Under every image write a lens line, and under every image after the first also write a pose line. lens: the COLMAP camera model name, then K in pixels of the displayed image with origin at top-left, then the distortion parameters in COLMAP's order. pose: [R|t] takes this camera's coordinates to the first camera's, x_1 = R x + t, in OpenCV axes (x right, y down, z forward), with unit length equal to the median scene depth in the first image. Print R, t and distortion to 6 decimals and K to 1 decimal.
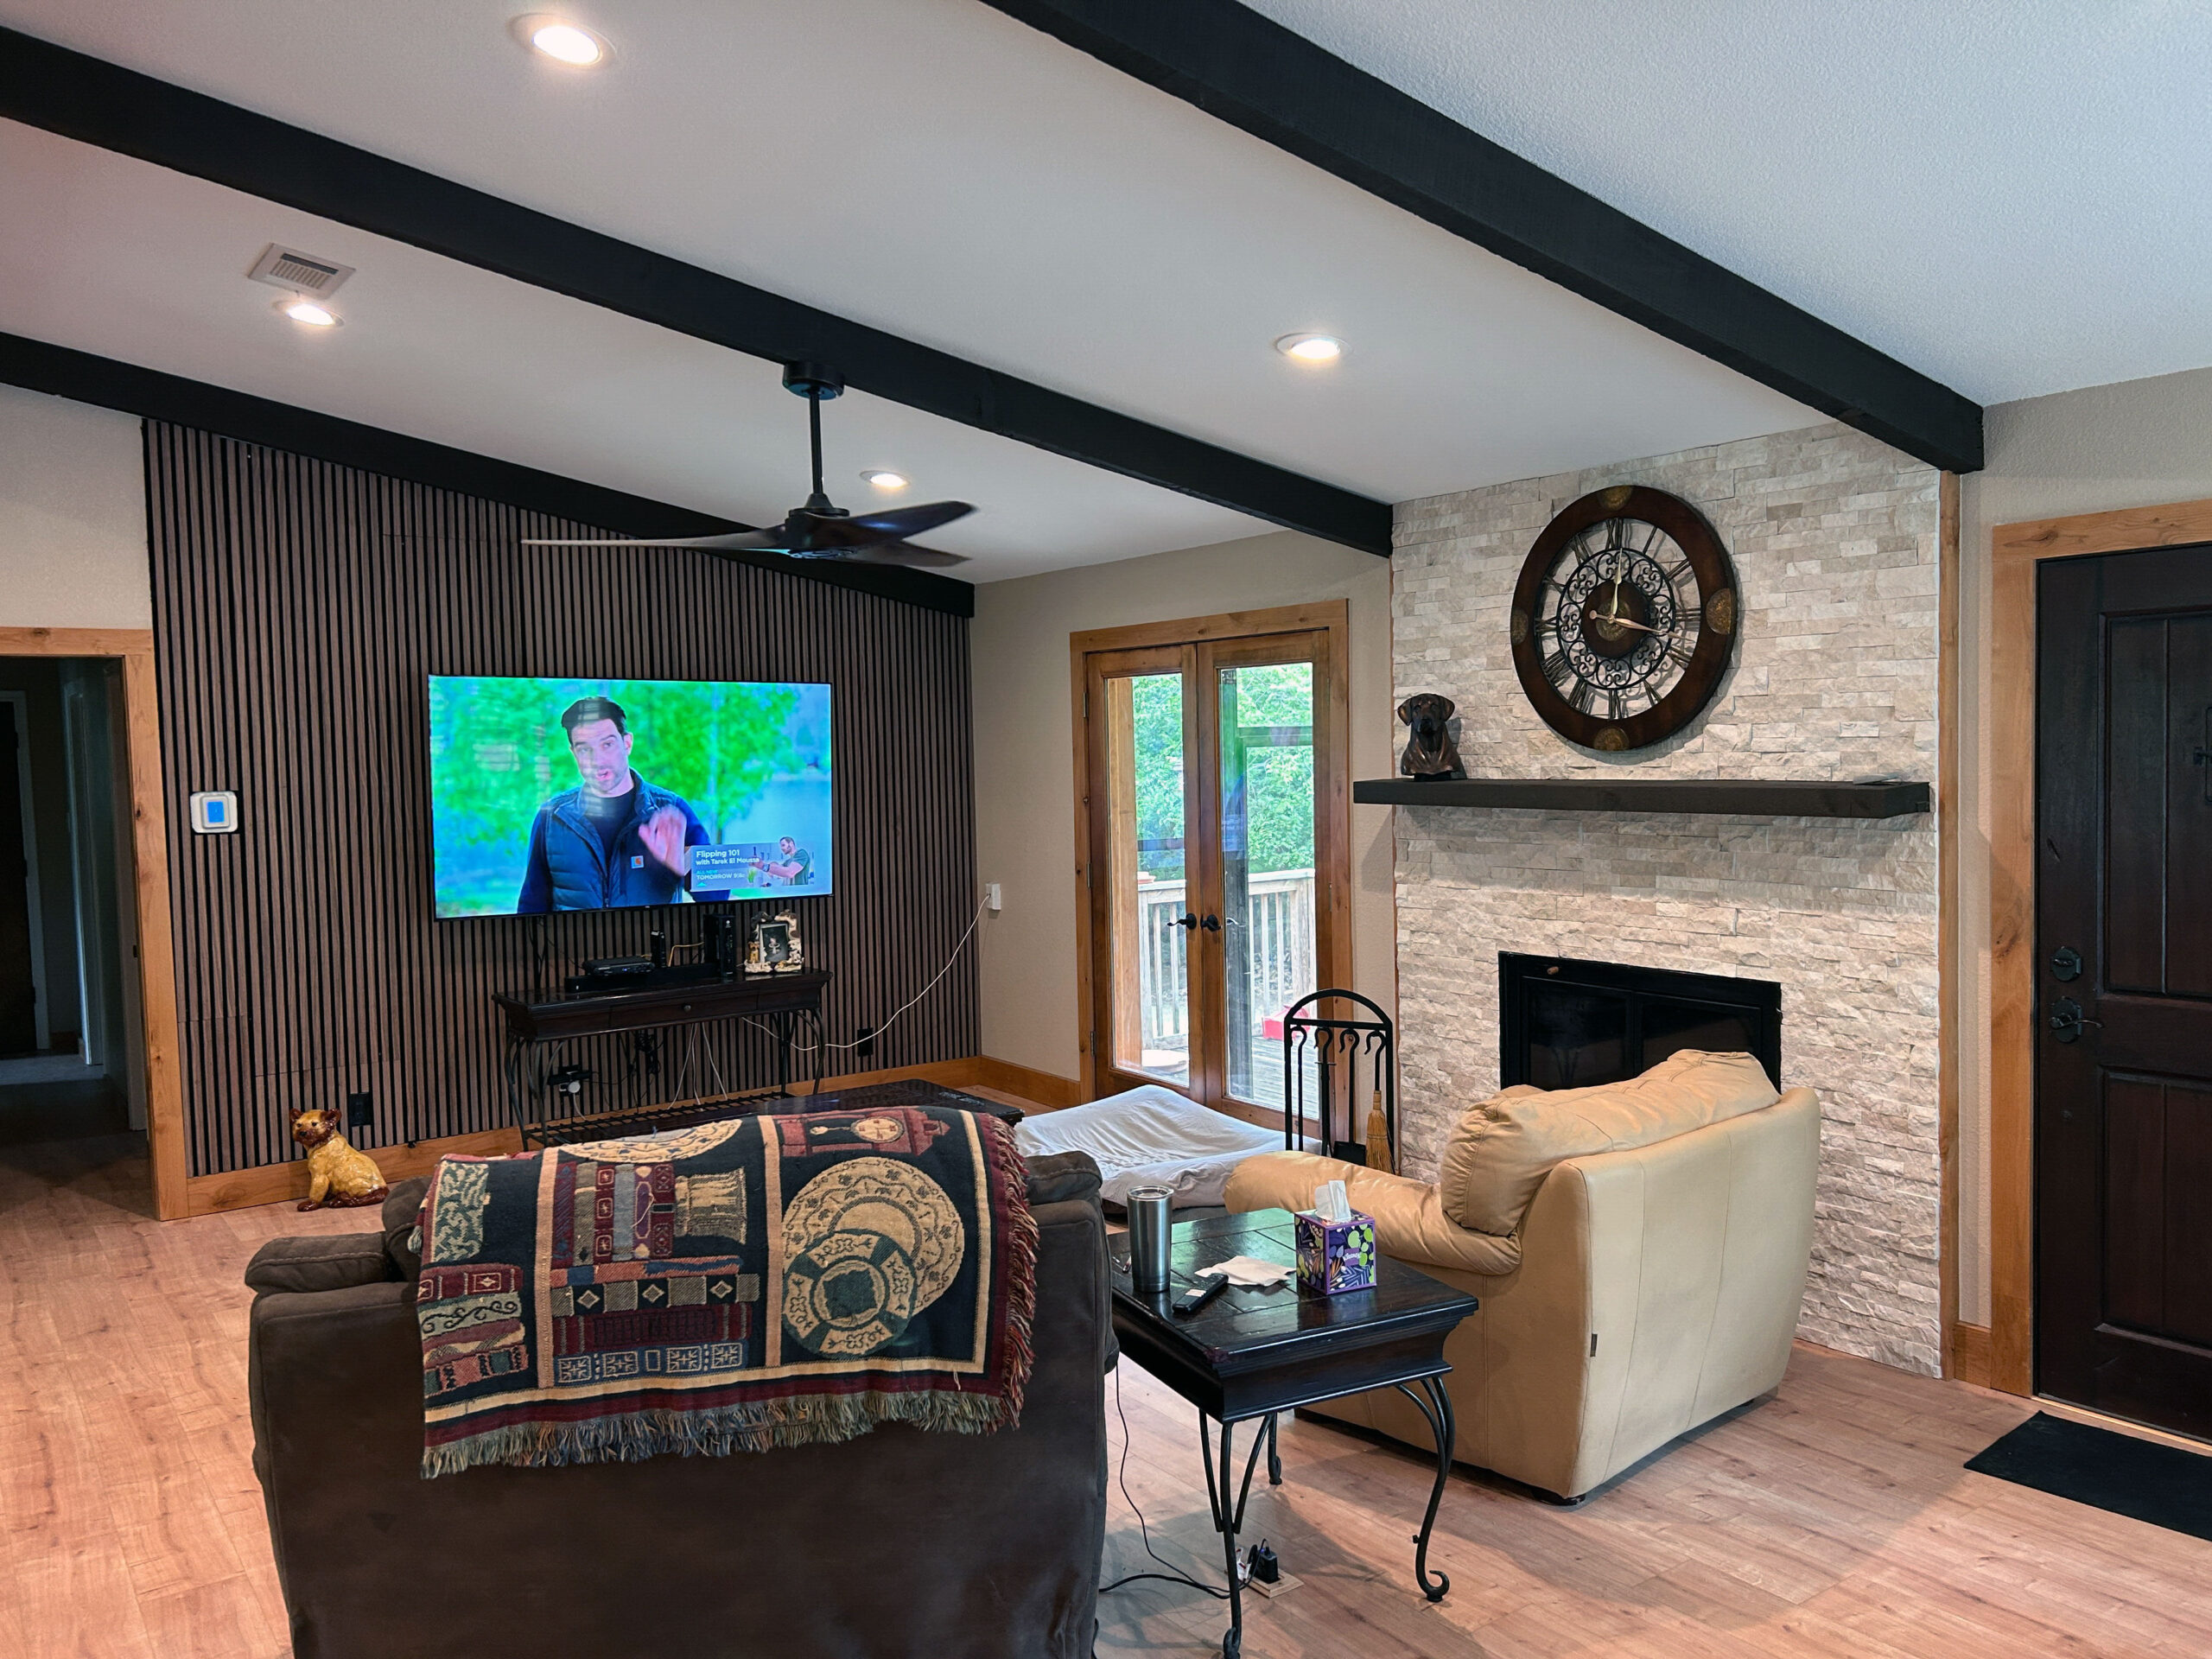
lens RADIAL K [[1703.8, 0, 1099.4], [0, 1703.8, 855.8], [0, 0, 1]] dist [0.020809, -0.000951]
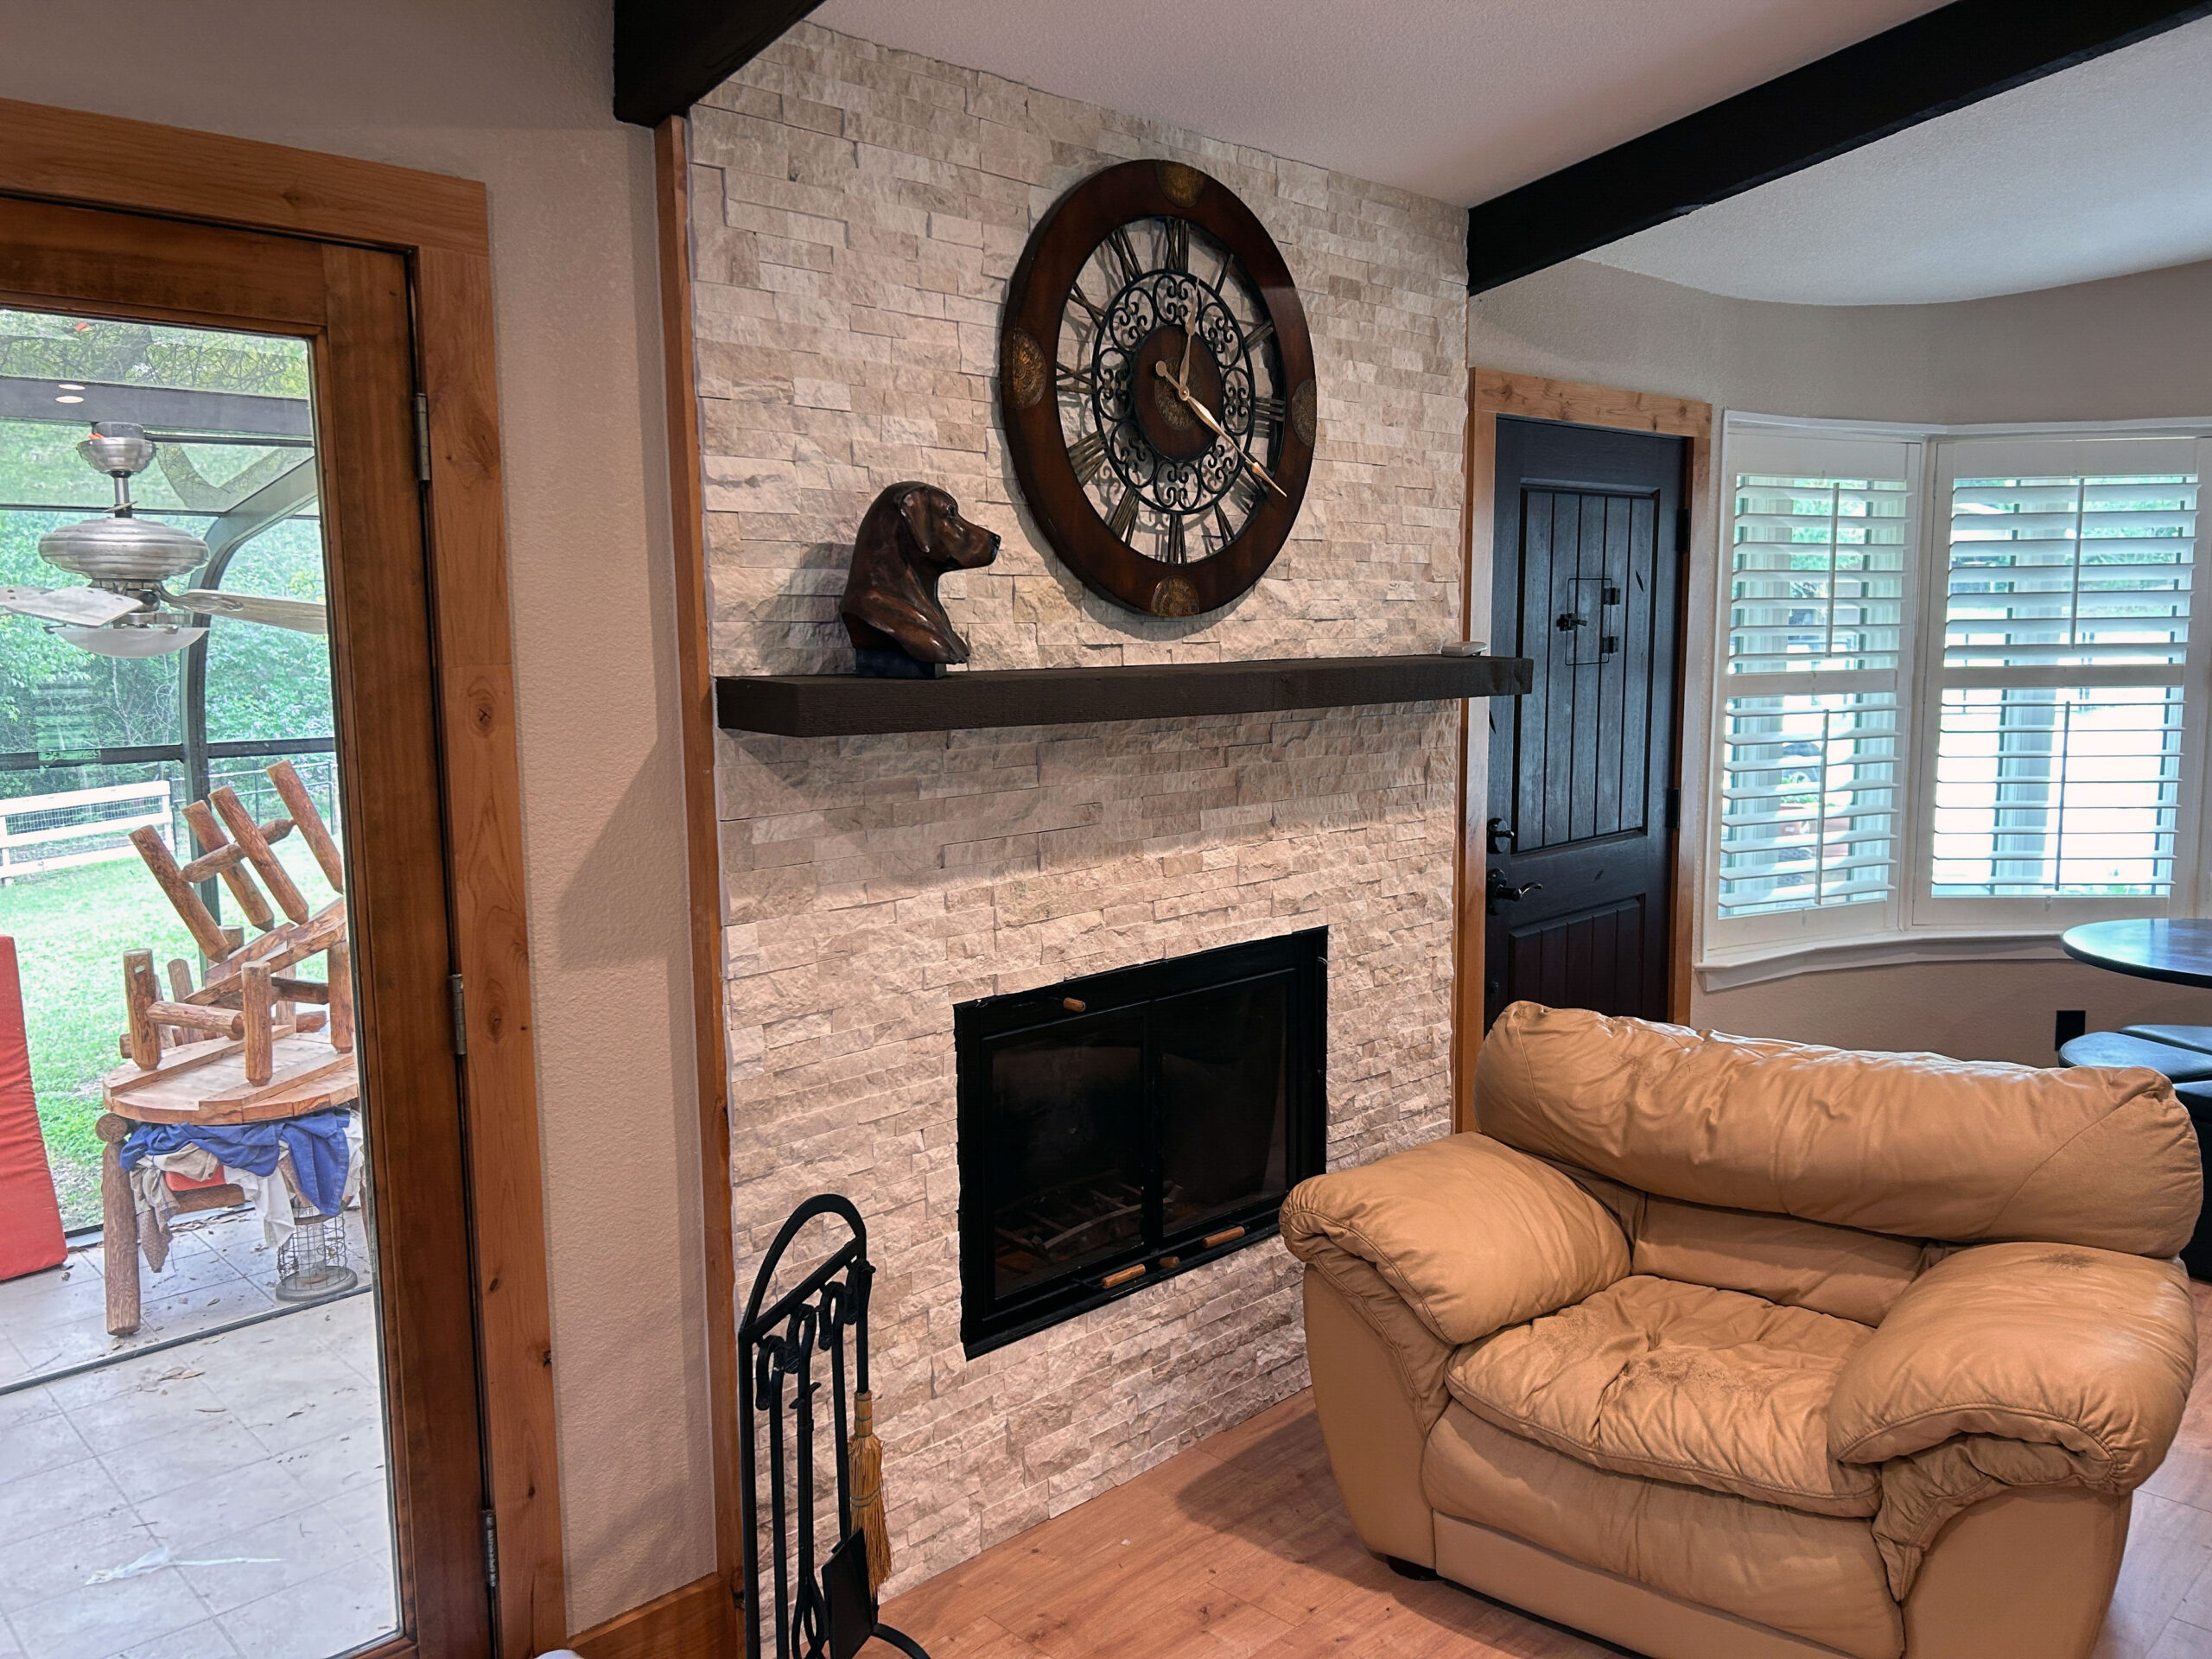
lens RADIAL K [[1668.9, 0, 1098.4], [0, 1668.9, 851.4], [0, 0, 1]] dist [0.057490, -0.060259]
pose [[-0.155491, -0.115864, 0.981019, -0.302504], [0.074839, 0.988862, 0.128652, -0.059873], [-0.984998, 0.093422, -0.145088, 1.175794]]
